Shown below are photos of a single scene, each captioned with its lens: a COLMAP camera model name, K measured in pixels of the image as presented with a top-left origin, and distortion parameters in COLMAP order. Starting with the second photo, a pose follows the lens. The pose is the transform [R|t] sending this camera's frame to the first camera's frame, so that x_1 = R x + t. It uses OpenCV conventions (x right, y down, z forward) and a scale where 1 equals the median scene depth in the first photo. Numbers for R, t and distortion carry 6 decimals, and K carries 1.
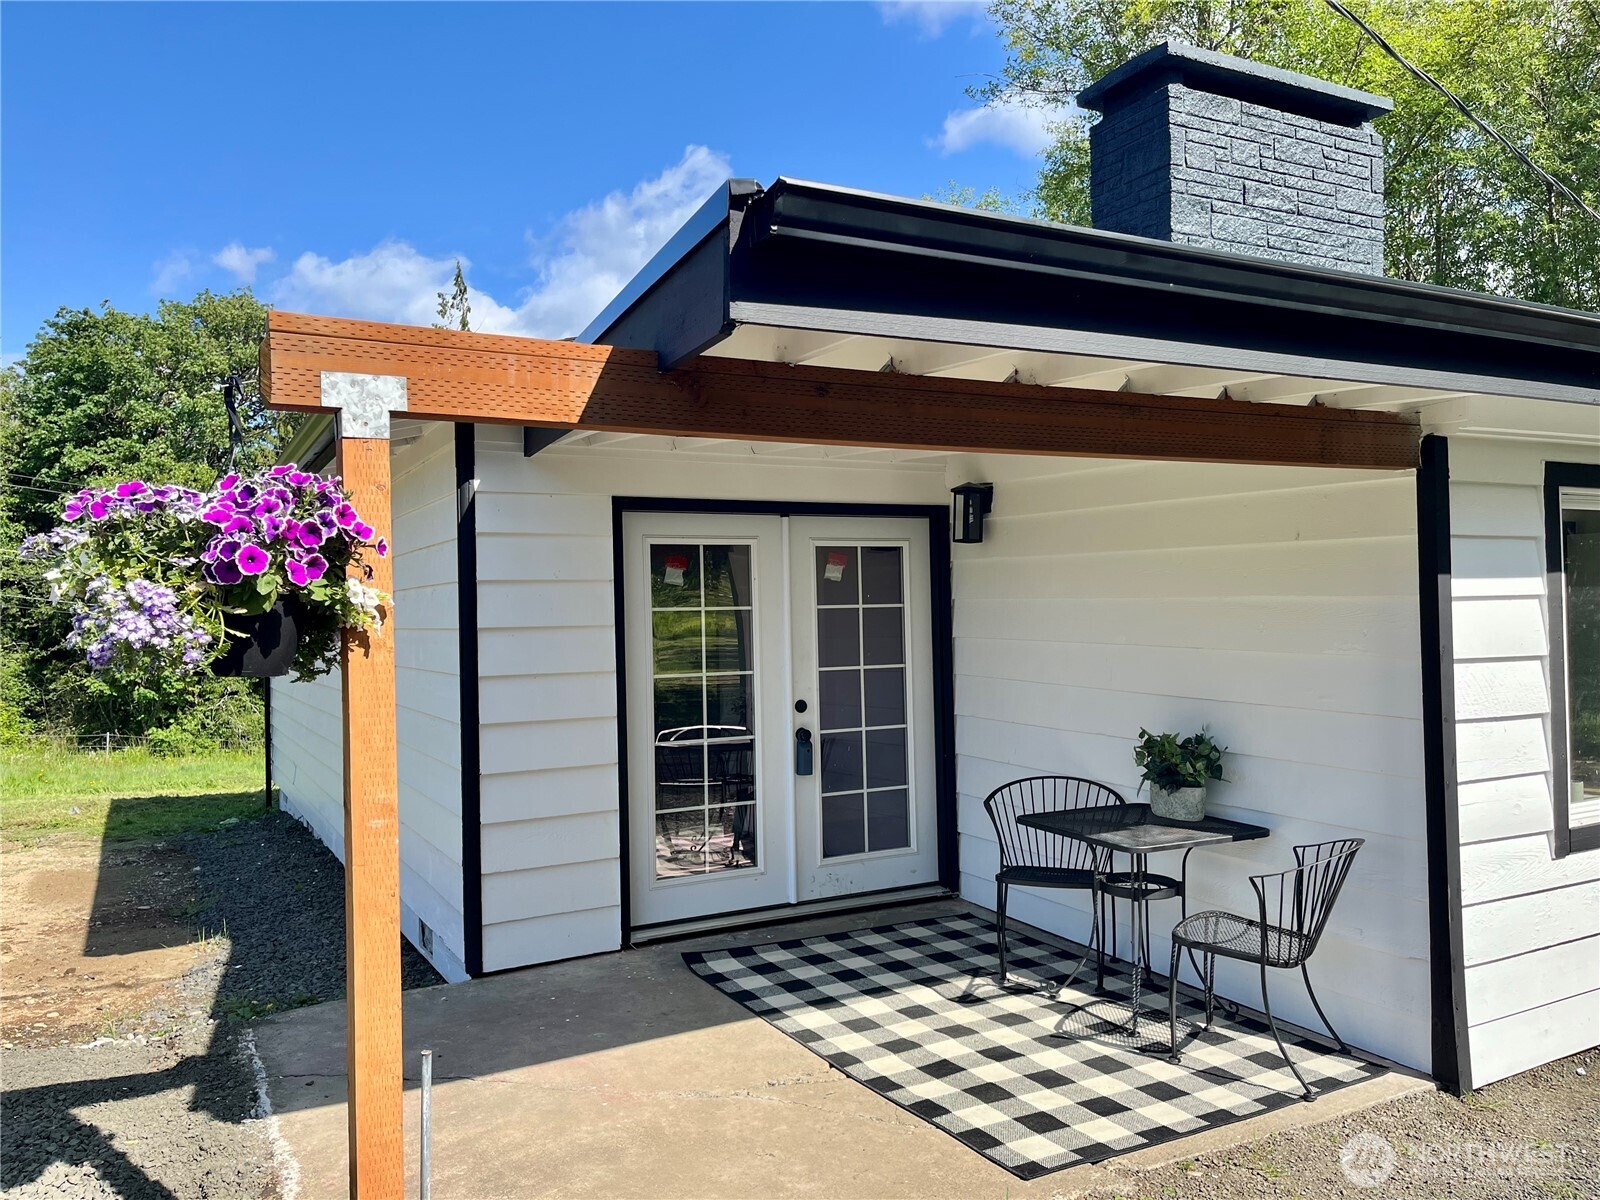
lens RADIAL K [[1204.6, 0, 808.8], [0, 1204.6, 597.0], [0, 0, 1]] dist [0.046160, -0.054728]
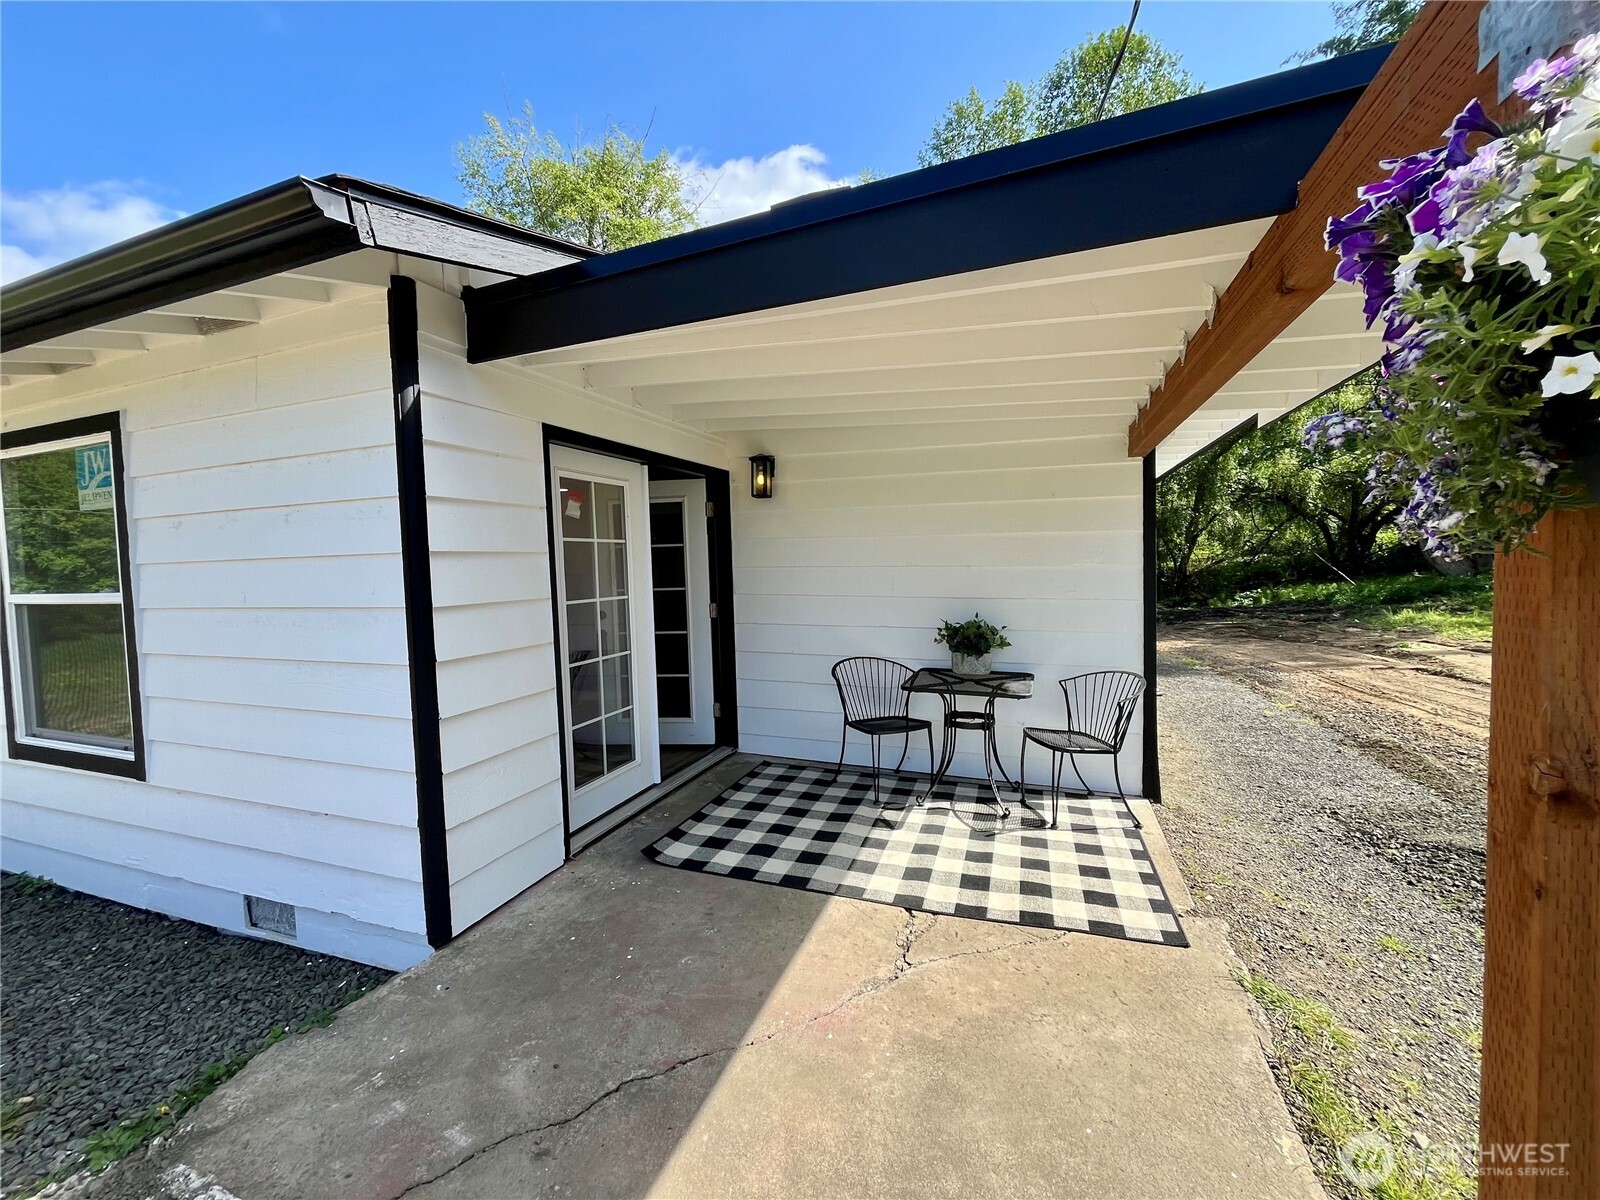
lens RADIAL K [[645.0, 0, 794.8], [0, 645.0, 588.8], [0, 0, 1]] dist [-0.002495, 0.000313]
pose [[0.753720, -0.030283, 0.656497, -0.435842], [0.004328, 0.999145, 0.041120, 0.039239], [-0.657181, -0.028152, 0.753207, 0.551697]]
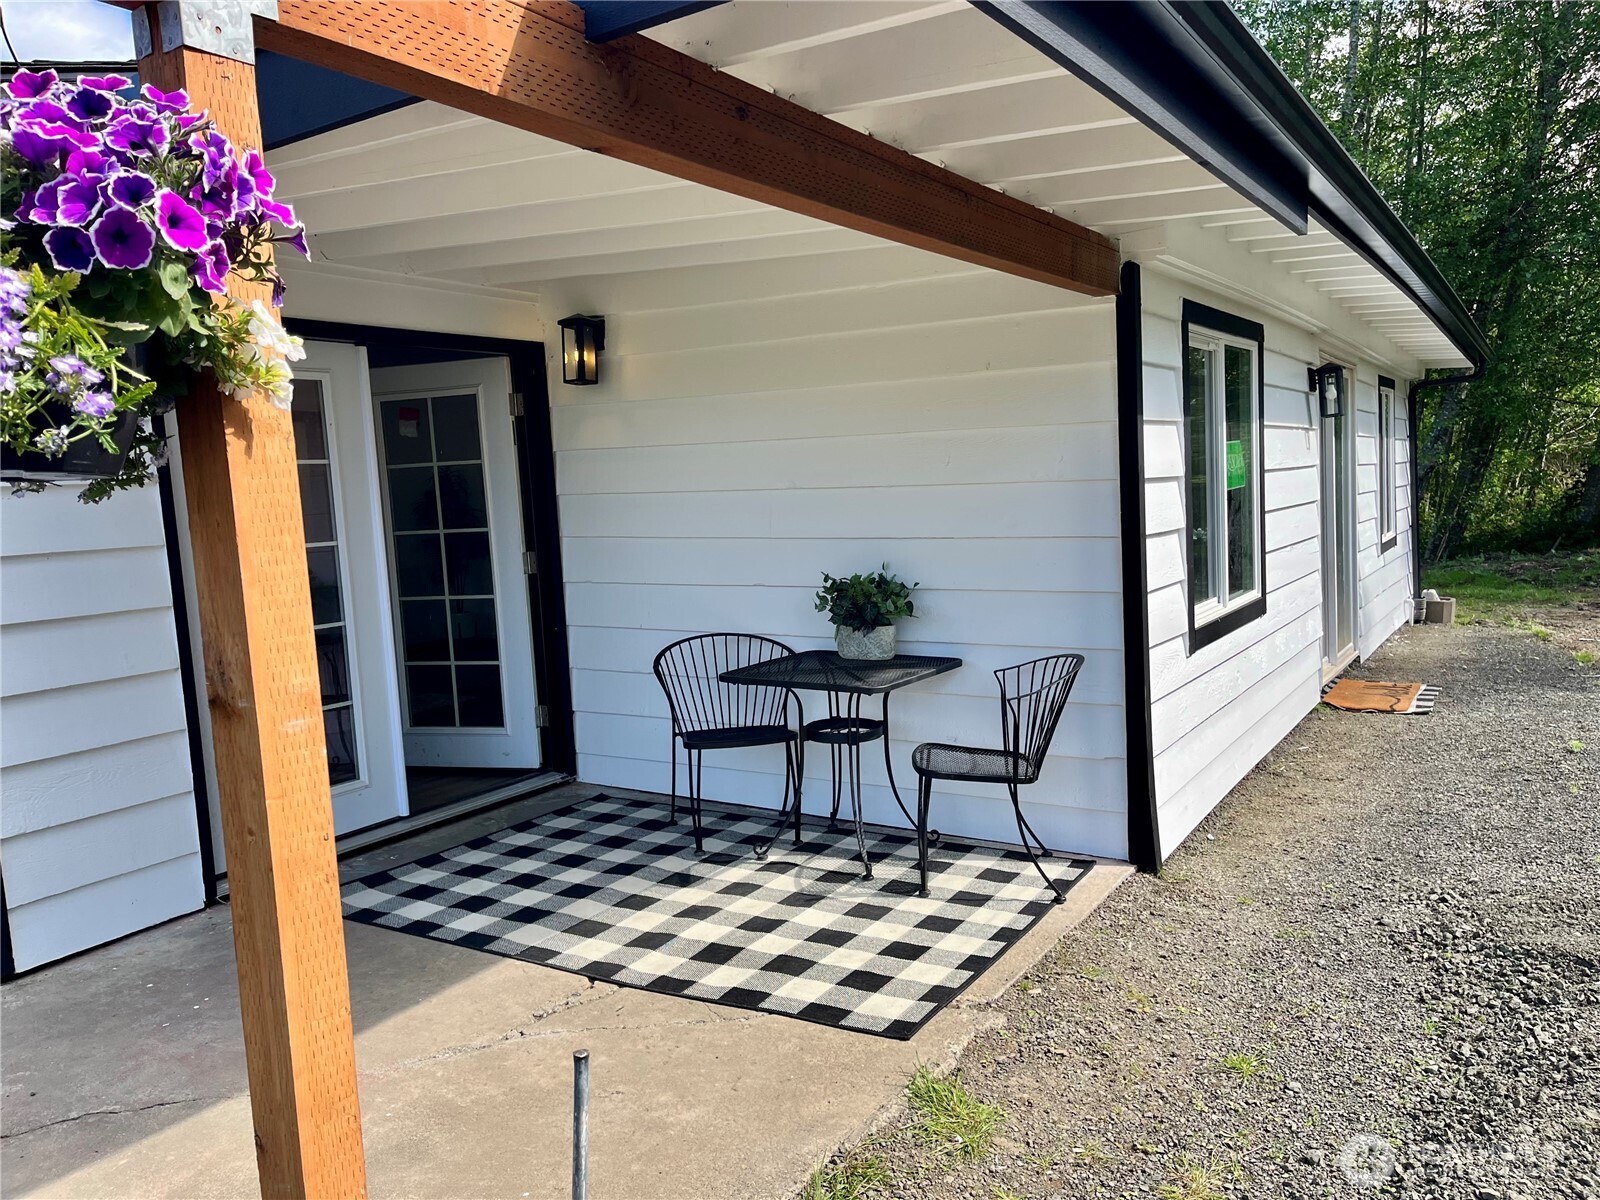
lens RADIAL K [[1204.6, 0, 803.6], [0, 1204.6, 606.3], [0, 0, 1]] dist [0.046160, -0.054728]
pose [[0.867031, -0.075289, 0.492533, -0.230750], [0.027357, 0.994220, 0.103819, 0.038814], [-0.497503, -0.076540, 0.864079, 0.193771]]
